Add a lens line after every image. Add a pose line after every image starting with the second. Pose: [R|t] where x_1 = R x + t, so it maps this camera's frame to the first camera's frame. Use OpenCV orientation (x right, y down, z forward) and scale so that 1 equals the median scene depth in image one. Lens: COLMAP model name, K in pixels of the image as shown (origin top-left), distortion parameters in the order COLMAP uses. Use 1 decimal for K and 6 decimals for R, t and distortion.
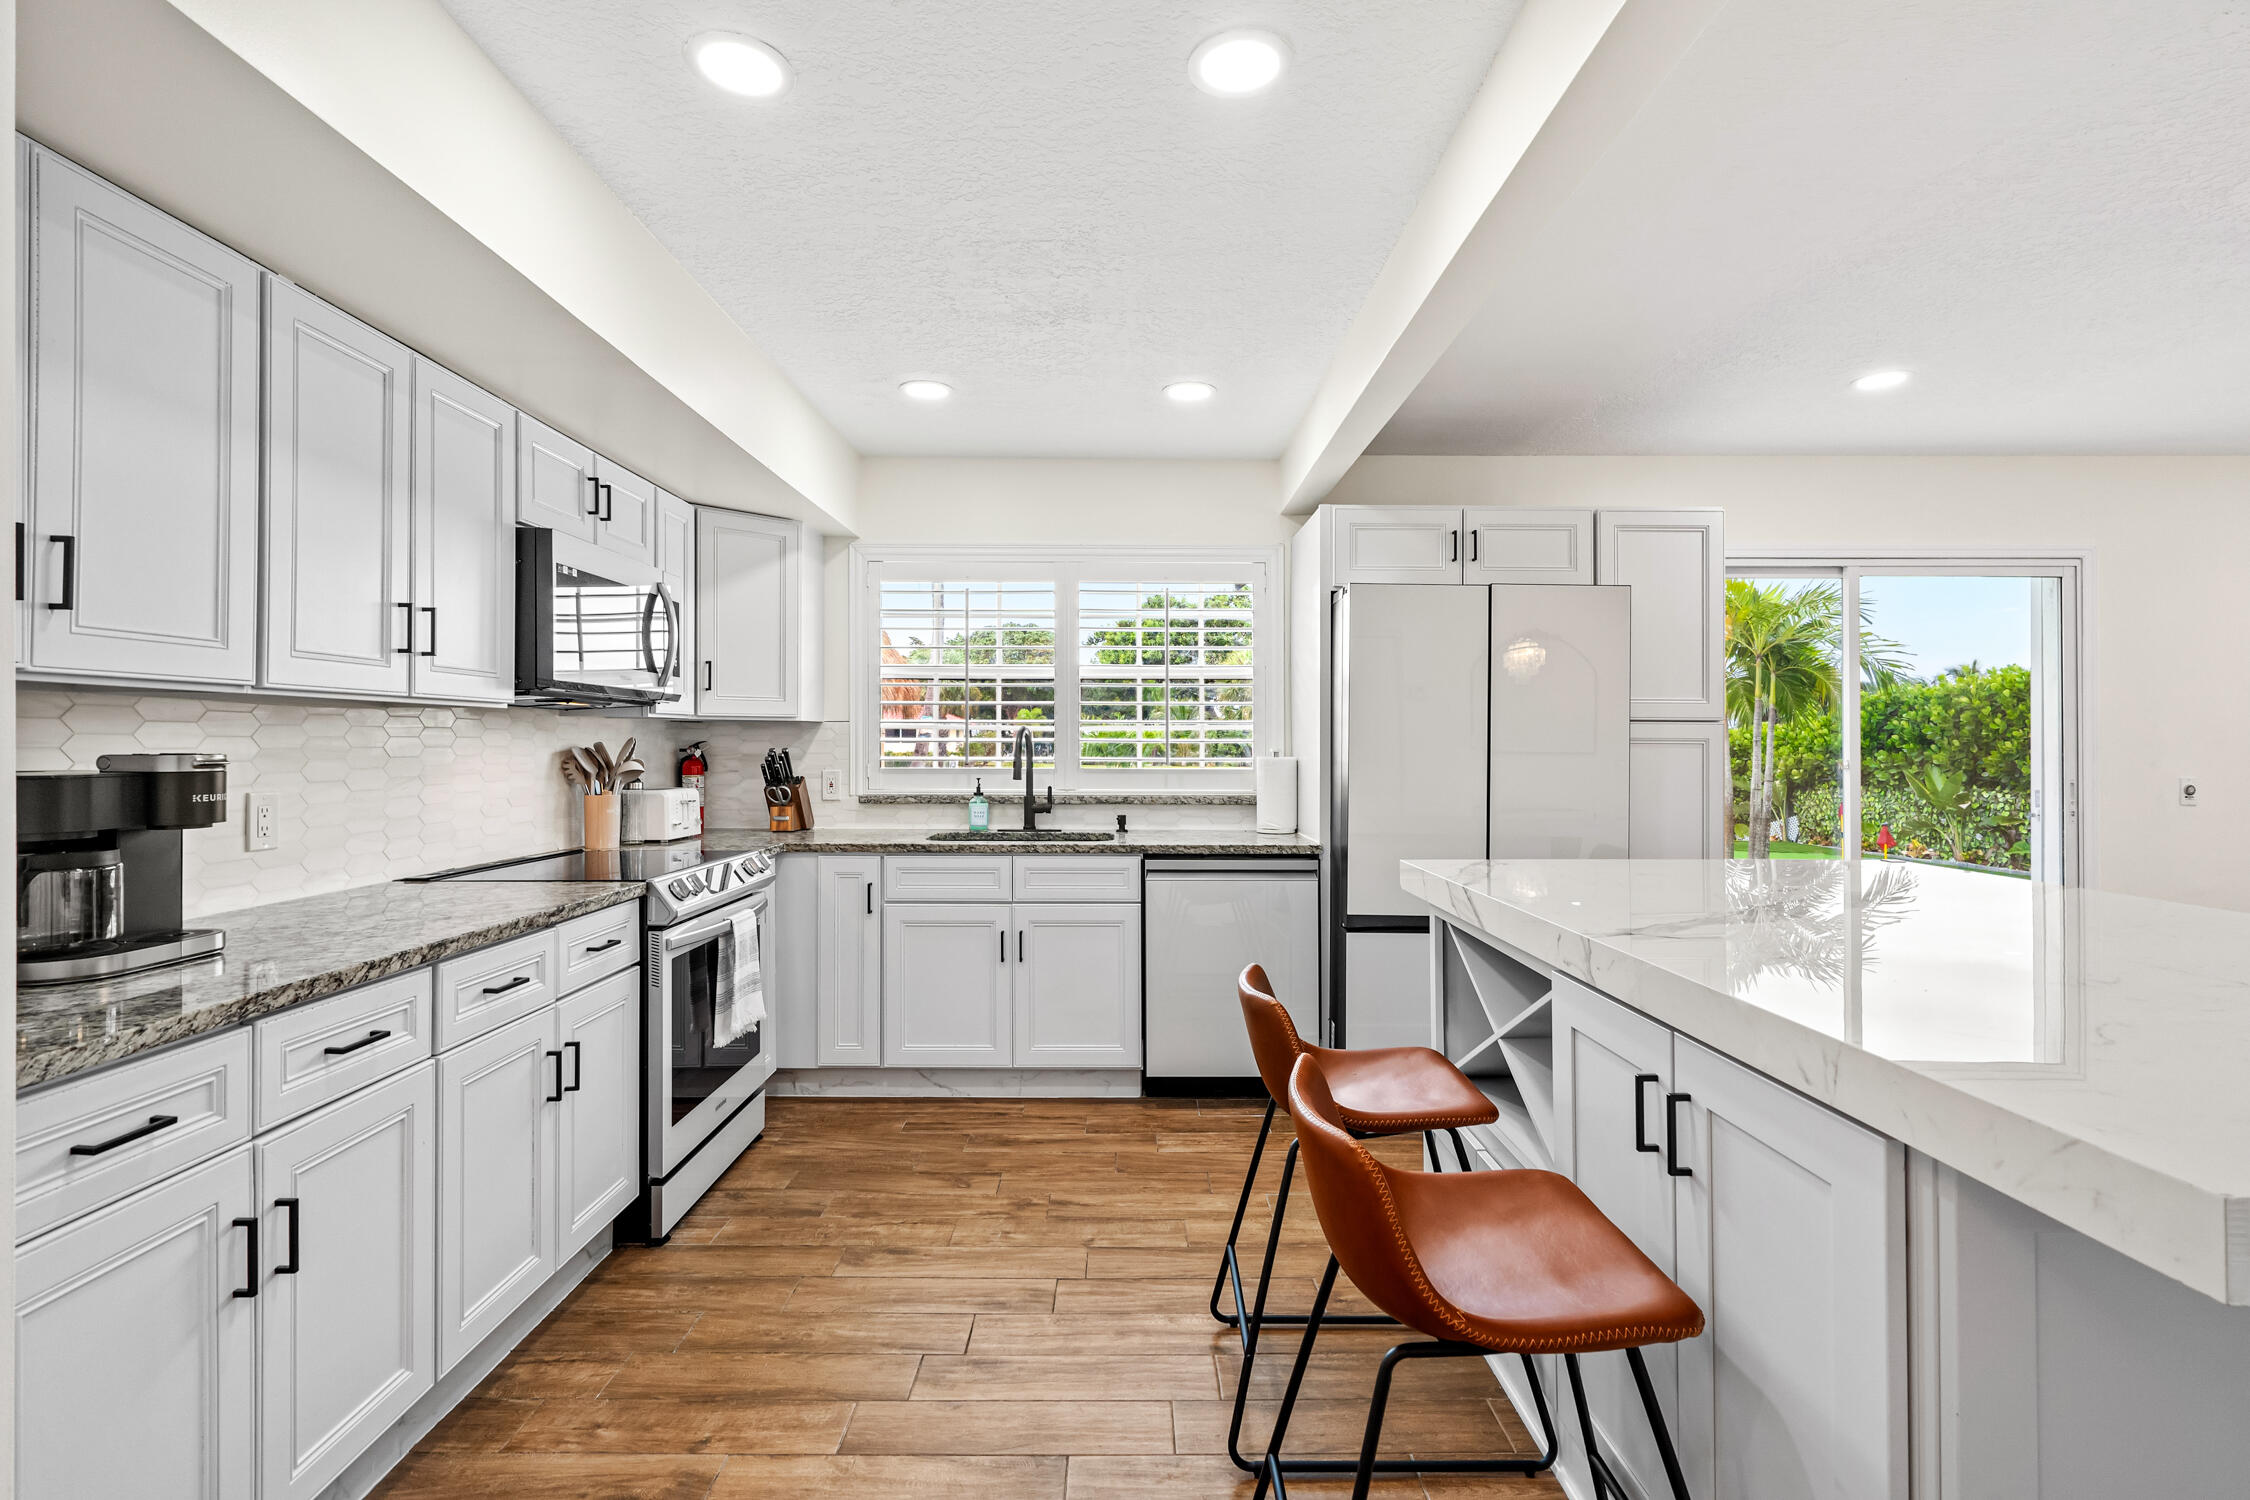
lens RADIAL K [[1026.2, 0, 1119.3], [0, 1026.2, 731.3], [0, 0, 1]] dist [-0.003953, -0.000382]
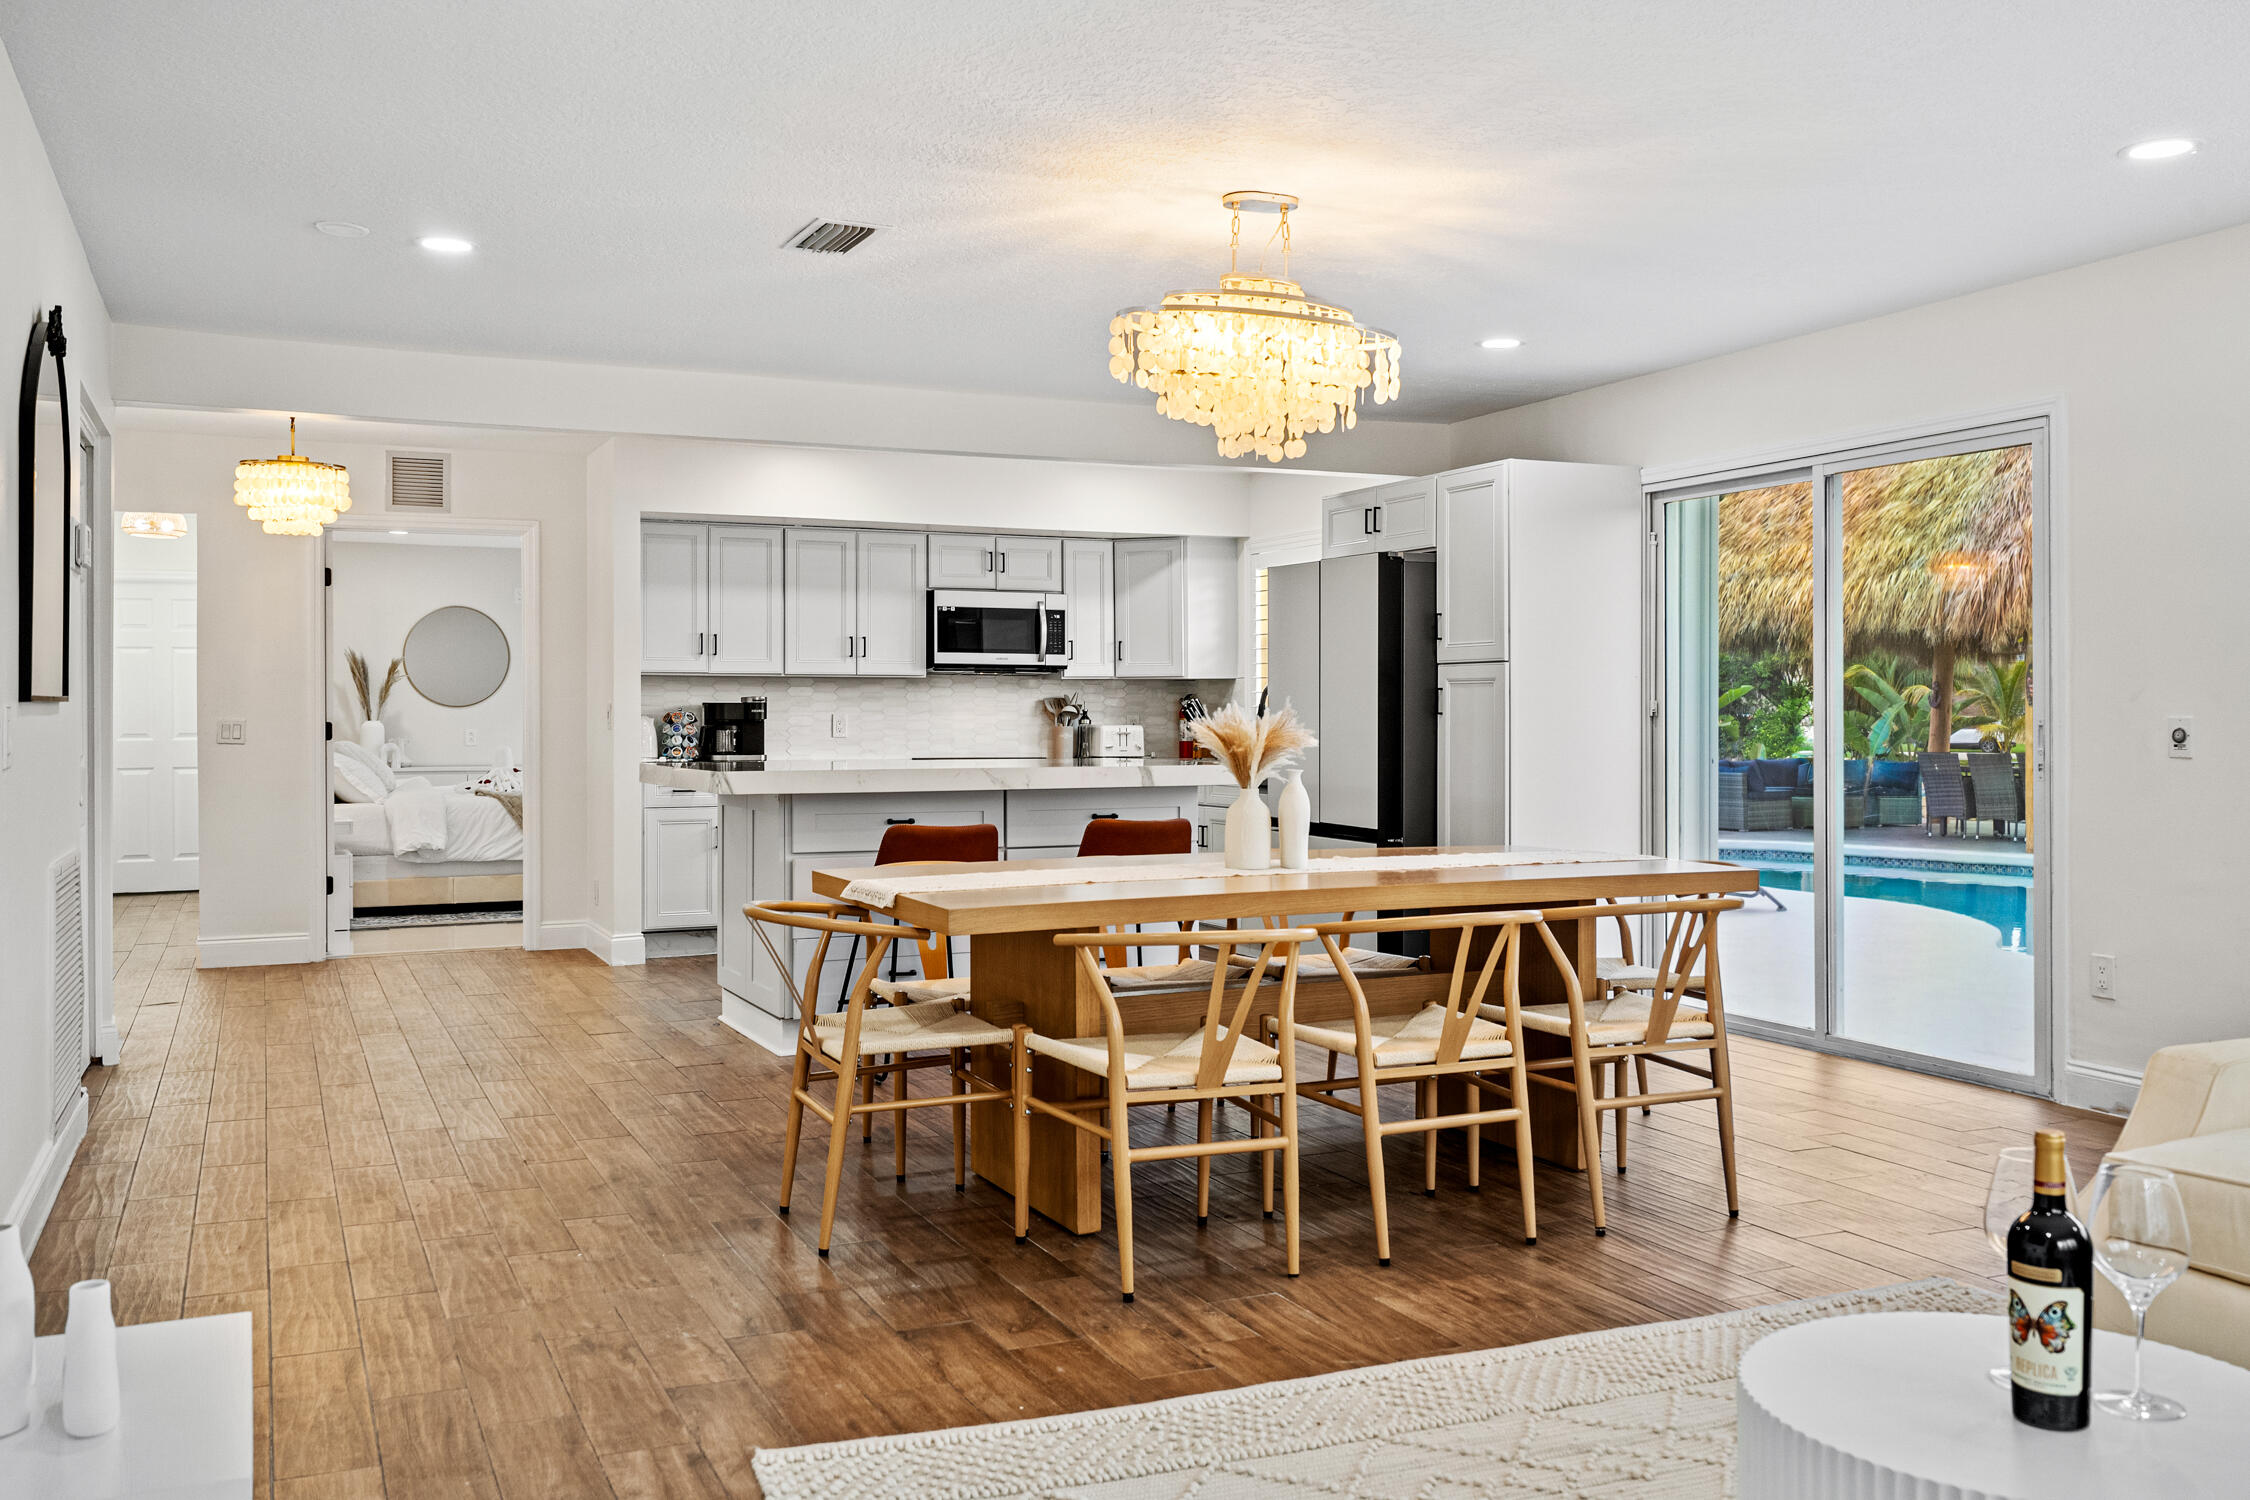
lens RADIAL K [[1885.0, 0, 1083.6], [0, 1885.0, 706.3], [0, 0, 1]] dist [-0.015222, -0.013077]
pose [[0.400713, -0.008592, -0.916164, 2.241765], [0.013221, 0.999906, -0.003594, 0.039859], [0.916108, -0.010672, 0.400789, -0.181261]]
